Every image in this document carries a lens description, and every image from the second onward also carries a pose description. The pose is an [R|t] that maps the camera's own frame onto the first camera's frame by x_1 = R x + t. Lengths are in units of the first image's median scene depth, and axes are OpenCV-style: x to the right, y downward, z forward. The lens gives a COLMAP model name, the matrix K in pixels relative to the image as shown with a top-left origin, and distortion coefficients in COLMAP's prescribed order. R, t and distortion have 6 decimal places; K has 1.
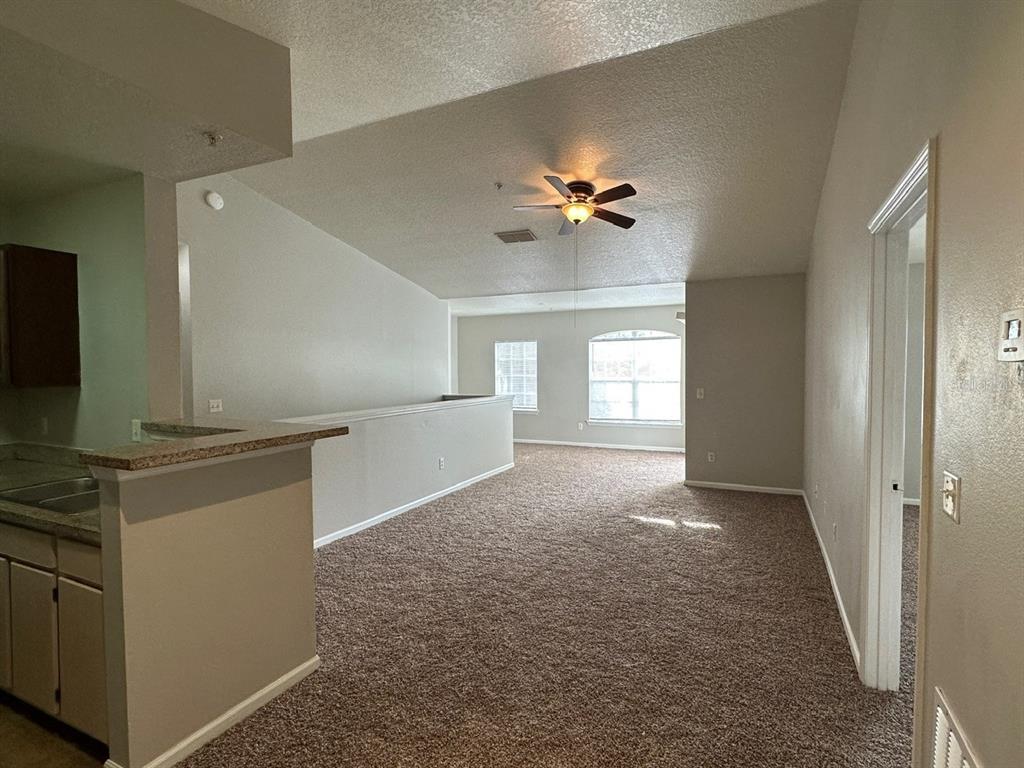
lens RADIAL K [[527.0, 0, 512.6], [0, 527.0, 383.8], [0, 0, 1]] dist [0.000566, -0.000136]
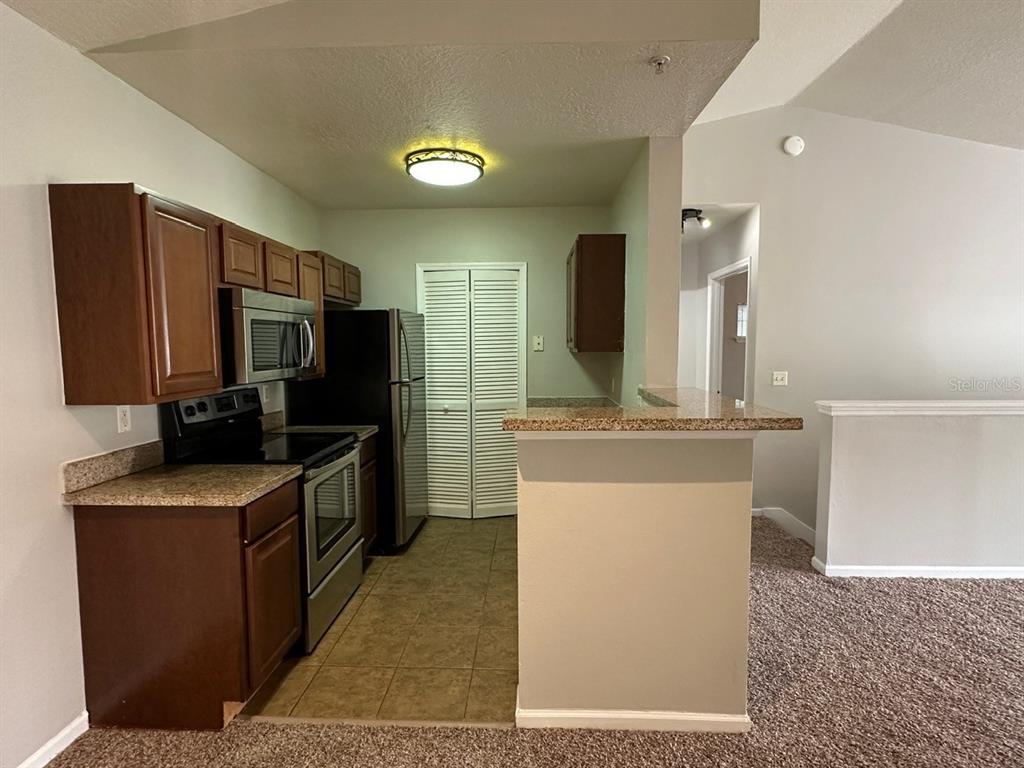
lens RADIAL K [[527.0, 0, 513.8], [0, 527.0, 385.3], [0, 0, 1]] dist [0.000566, -0.000136]
pose [[0.399561, 0.076222, -0.913532, 0.098134], [-0.026513, 0.997081, 0.071597, 0.000757], [0.916323, -0.004387, 0.400416, 0.265025]]
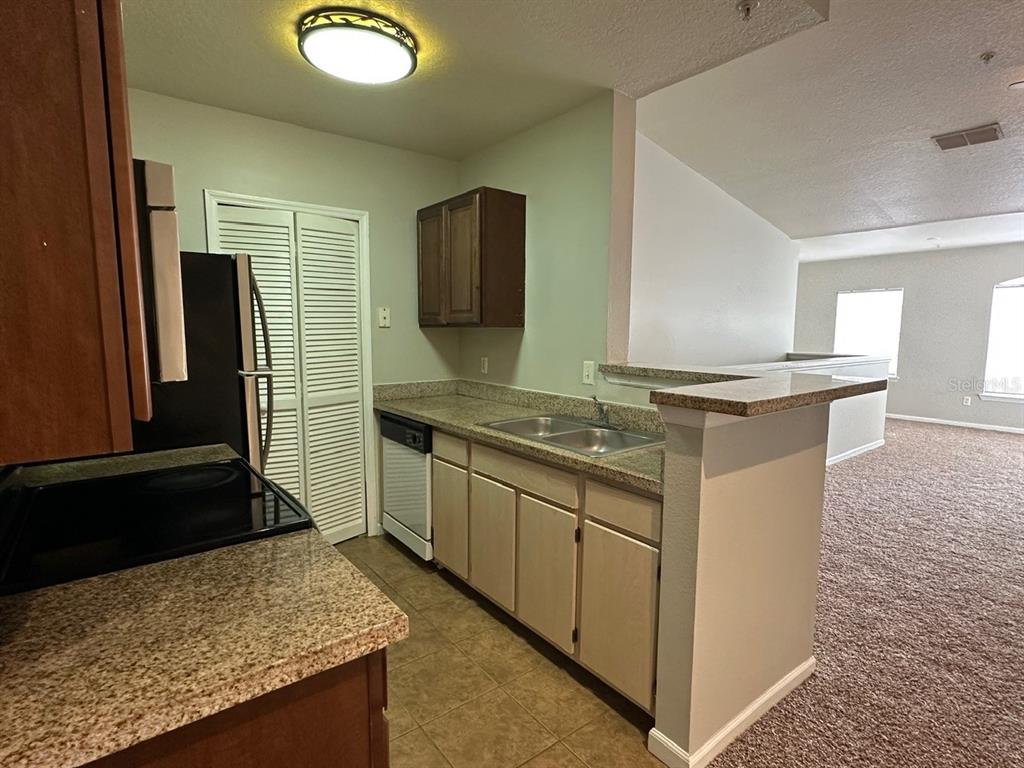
lens RADIAL K [[527.0, 0, 512.4], [0, 527.0, 385.3], [0, 0, 1]] dist [0.000566, -0.000136]
pose [[0.892138, 0.058889, -0.447908, -0.300635], [-0.023830, 0.996222, 0.083515, 0.025411], [0.451133, -0.063833, 0.890171, 0.057091]]
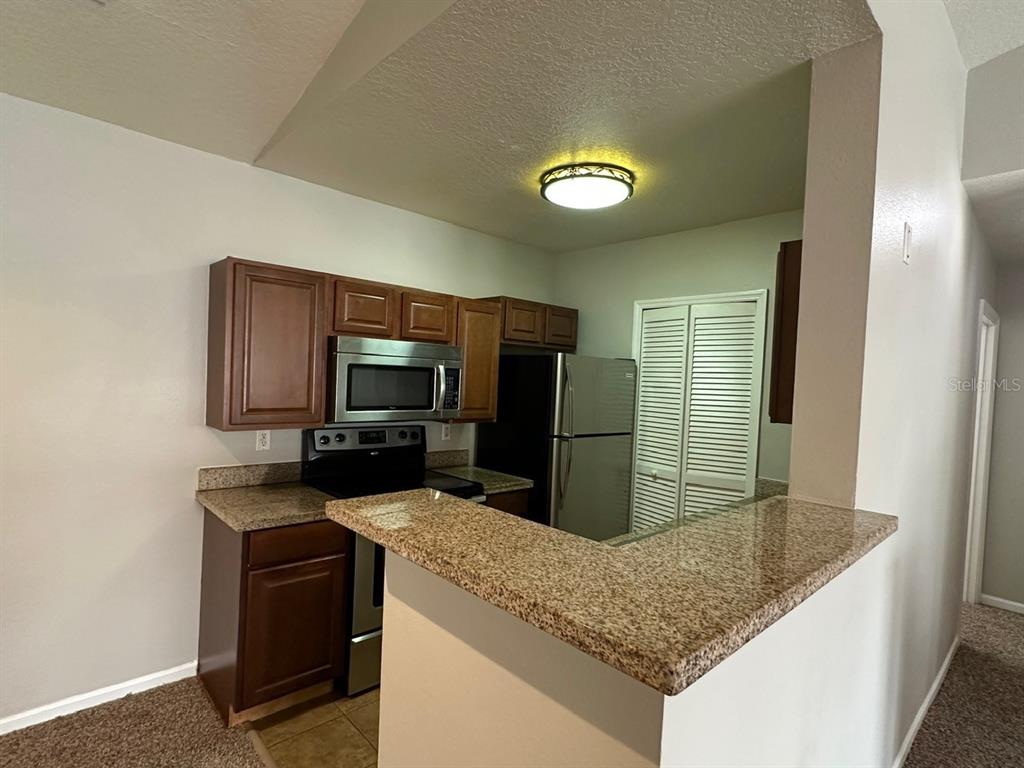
lens RADIAL K [[527.0, 0, 515.3], [0, 527.0, 388.6], [0, 0, 1]] dist [0.000566, -0.000136]
pose [[-0.361172, 0.012872, -0.932410, -0.039253], [-0.071071, 0.996616, 0.041289, -0.034895], [0.929787, 0.081180, -0.359035, 0.671742]]
